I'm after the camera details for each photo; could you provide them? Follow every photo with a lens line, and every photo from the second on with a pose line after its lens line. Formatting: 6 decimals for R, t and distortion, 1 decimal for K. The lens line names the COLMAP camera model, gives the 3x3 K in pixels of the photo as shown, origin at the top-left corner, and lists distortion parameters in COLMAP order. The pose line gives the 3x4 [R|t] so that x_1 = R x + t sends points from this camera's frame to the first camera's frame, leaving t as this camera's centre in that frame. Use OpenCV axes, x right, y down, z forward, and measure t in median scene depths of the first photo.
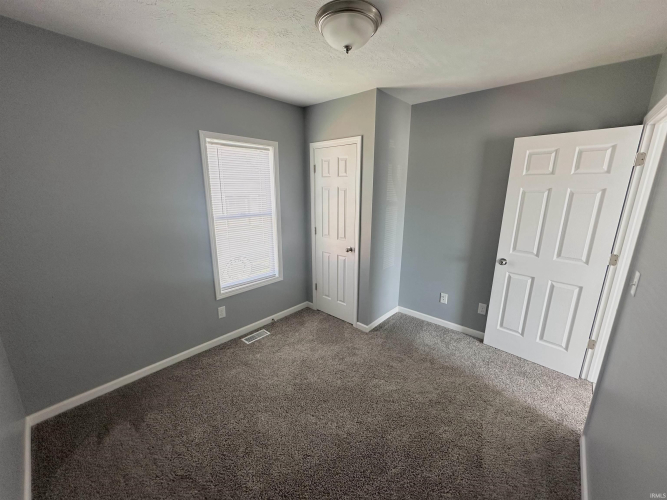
lens RADIAL K [[265.2, 0, 334.0], [0, 265.2, 250.9], [0, 0, 1]] dist [-0.006846, 0.000435]
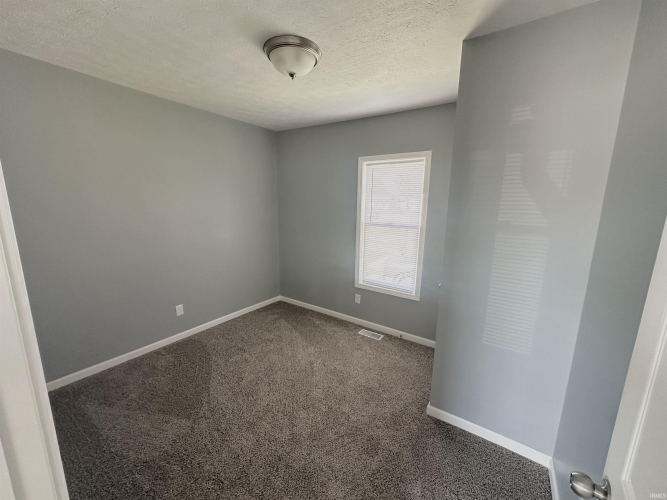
lens RADIAL K [[265.2, 0, 334.0], [0, 265.2, 250.9], [0, 0, 1]] dist [-0.006846, 0.000435]
pose [[0.129808, 0.177609, -0.975502, 0.874582], [-0.247647, 0.958454, 0.141551, -0.156874], [0.960115, 0.223206, 0.168399, 0.753751]]
